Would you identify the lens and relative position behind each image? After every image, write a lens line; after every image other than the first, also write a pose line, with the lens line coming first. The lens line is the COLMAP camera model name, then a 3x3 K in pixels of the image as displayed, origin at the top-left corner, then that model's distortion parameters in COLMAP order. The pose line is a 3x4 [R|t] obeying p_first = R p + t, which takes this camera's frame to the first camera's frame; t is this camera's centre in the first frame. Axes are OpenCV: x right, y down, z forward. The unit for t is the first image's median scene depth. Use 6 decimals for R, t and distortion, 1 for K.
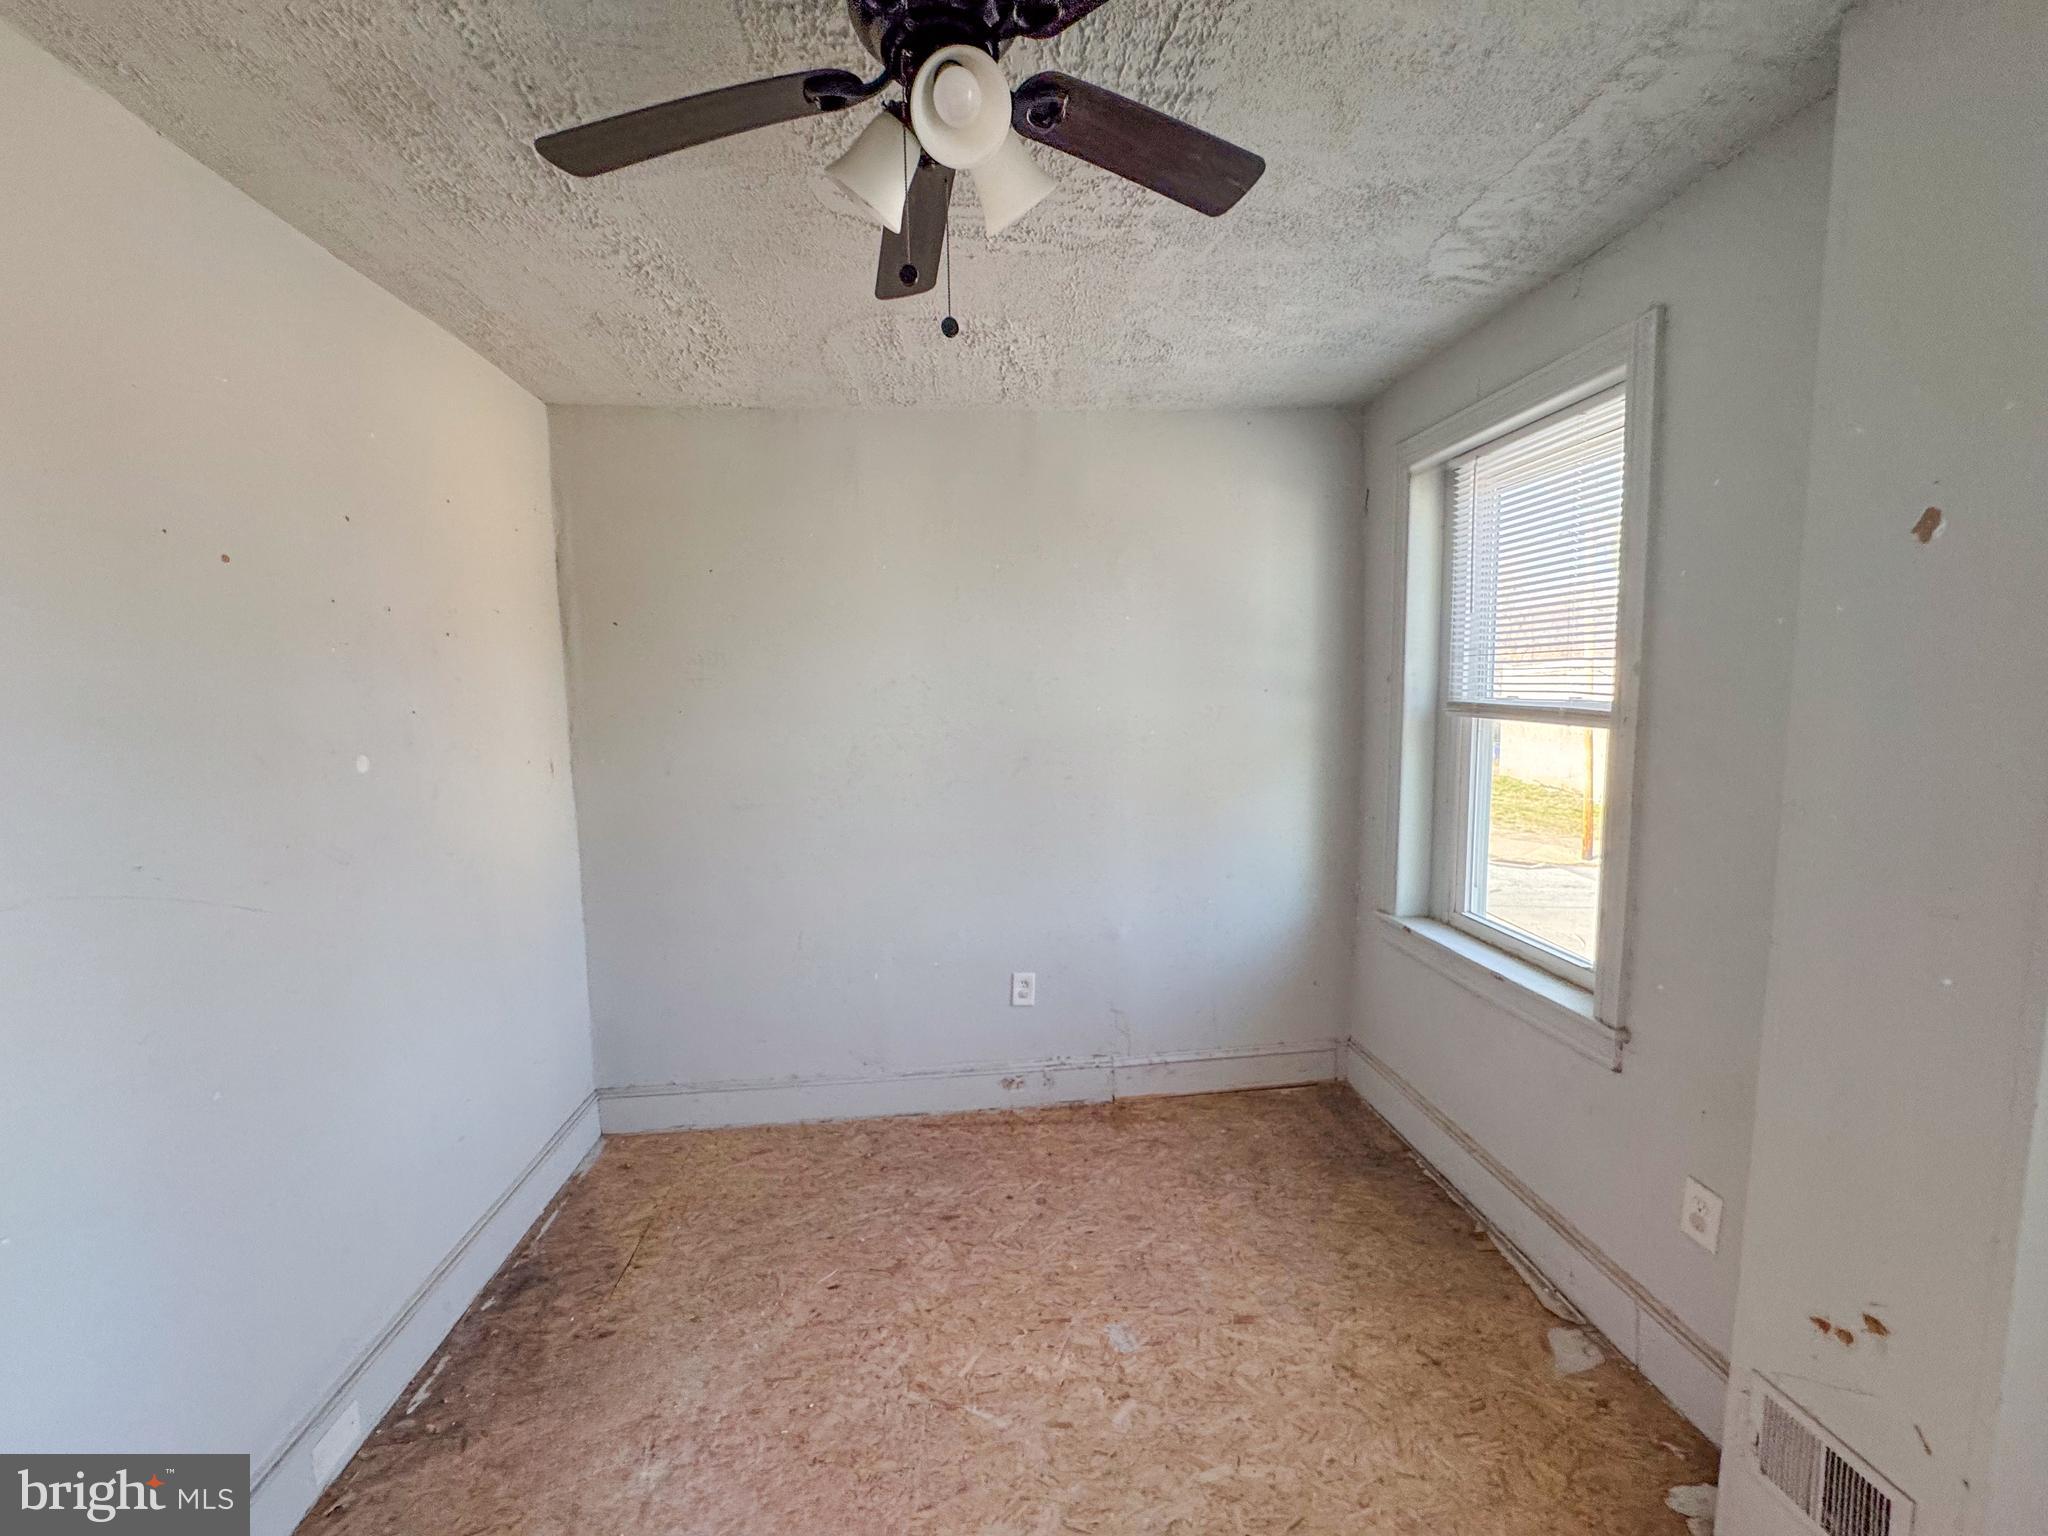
lens RADIAL K [[817.7, 0, 1023.8], [0, 817.7, 768.6], [0, 0, 1]] dist [-0.002472, 0.000229]
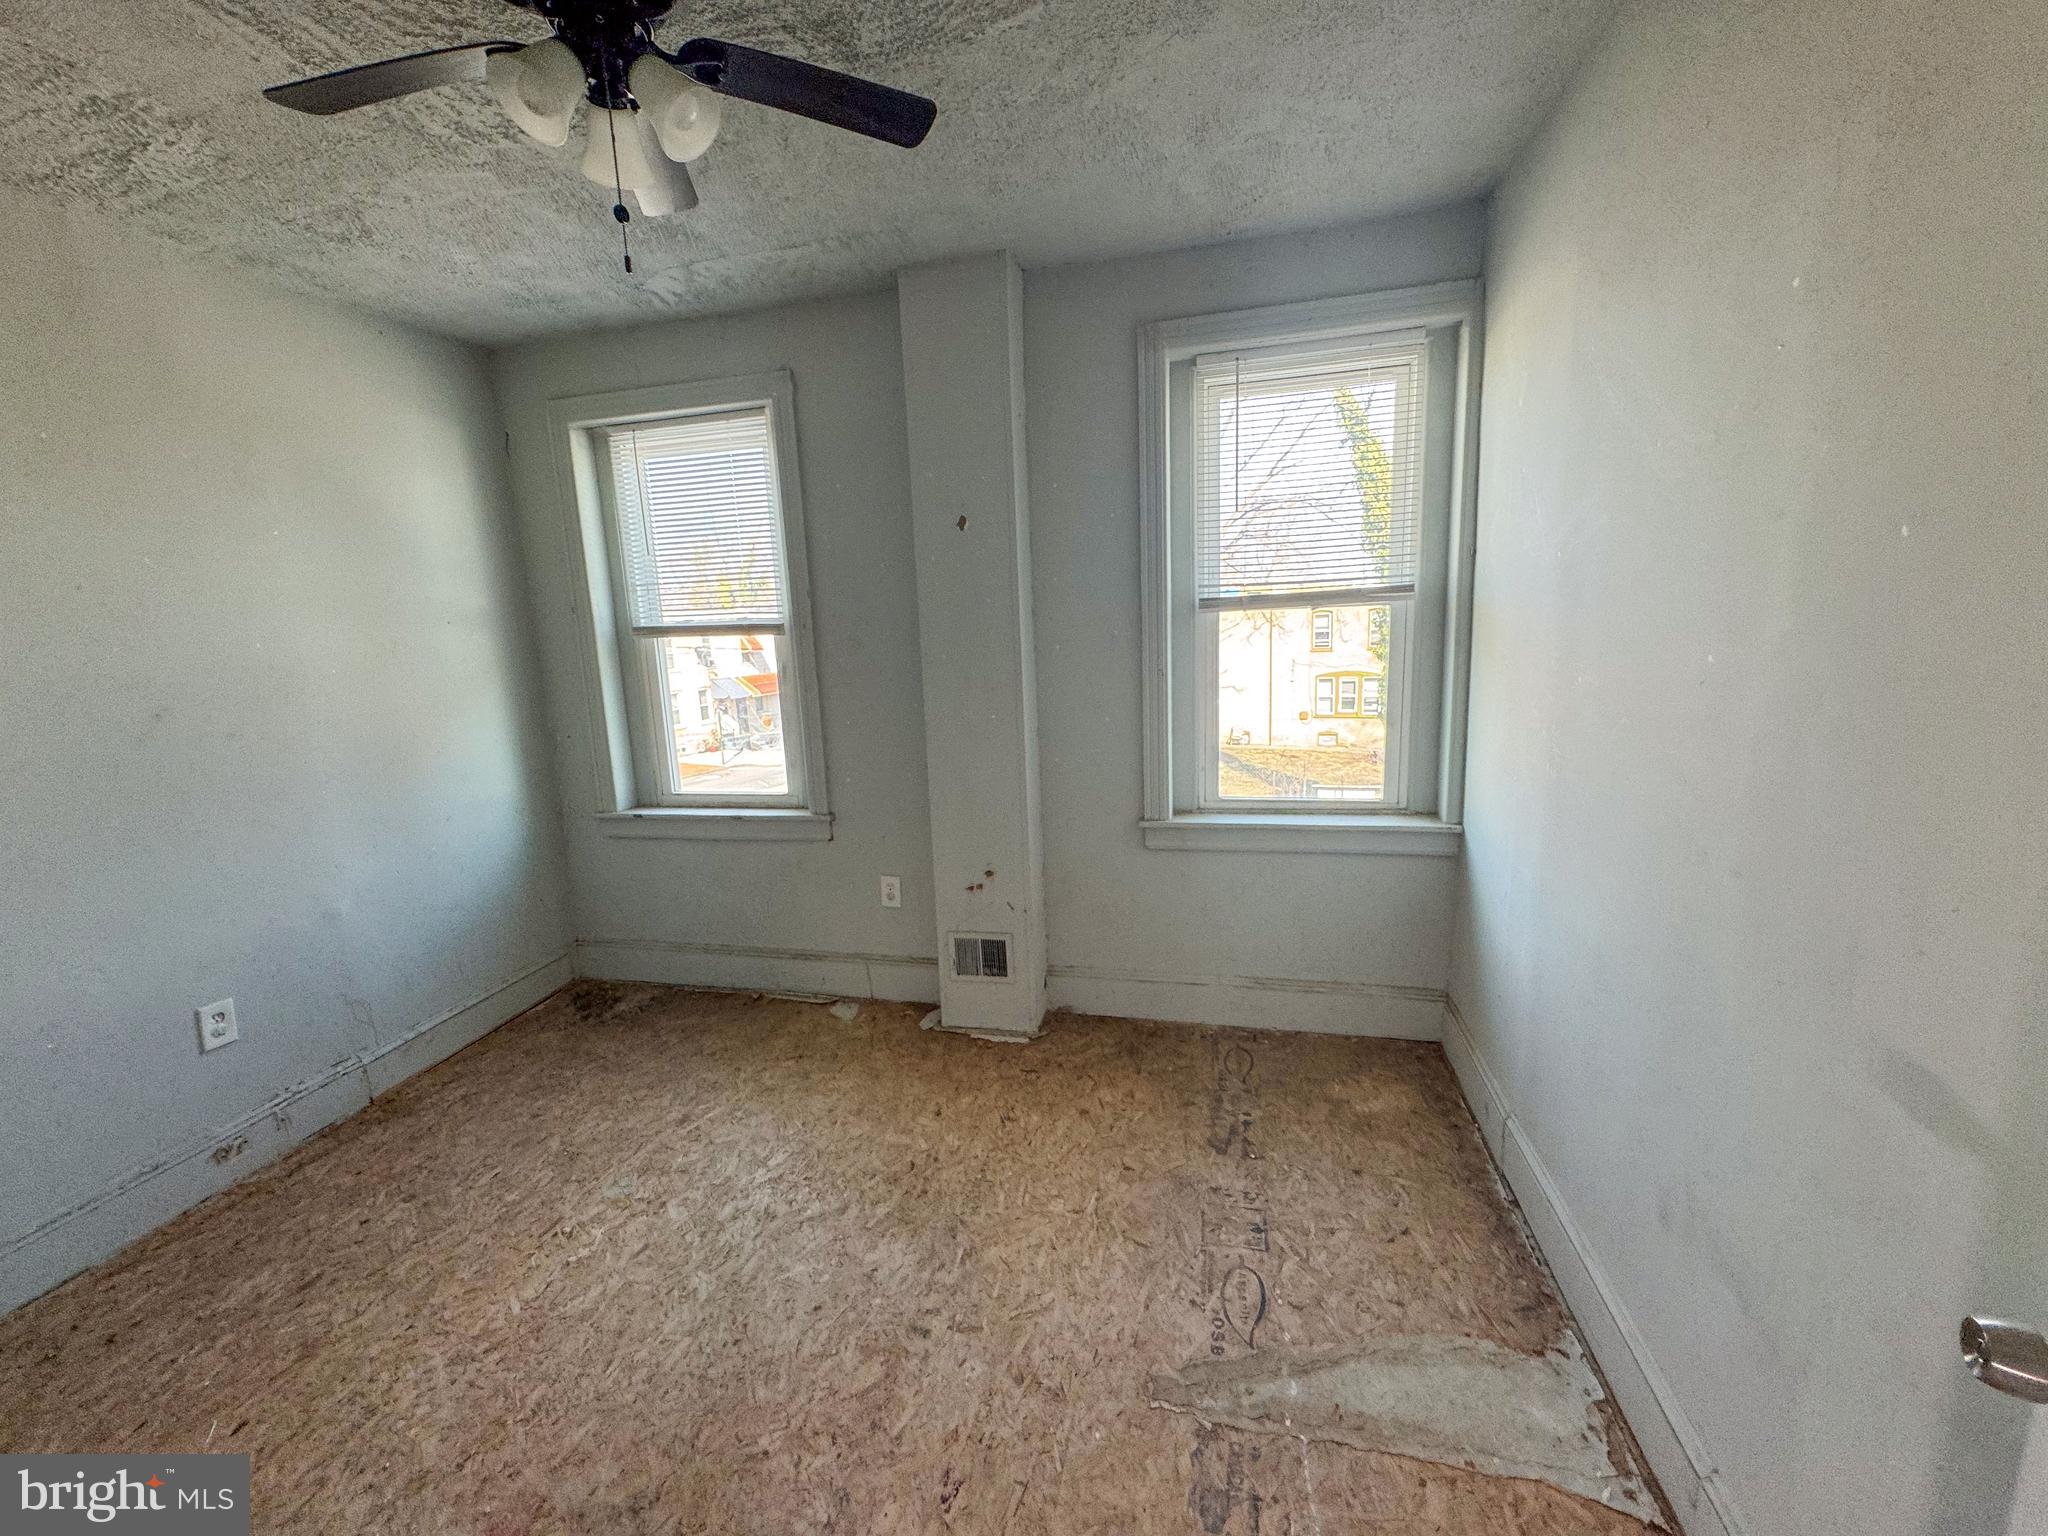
lens RADIAL K [[817.7, 0, 1019.6], [0, 817.7, 765.9], [0, 0, 1]] dist [-0.002472, 0.000229]
pose [[0.330900, -0.165751, 0.928995, -0.476357], [0.132550, 0.982857, 0.128148, 0.044619], [-0.934310, 0.080734, 0.347198, 0.040949]]
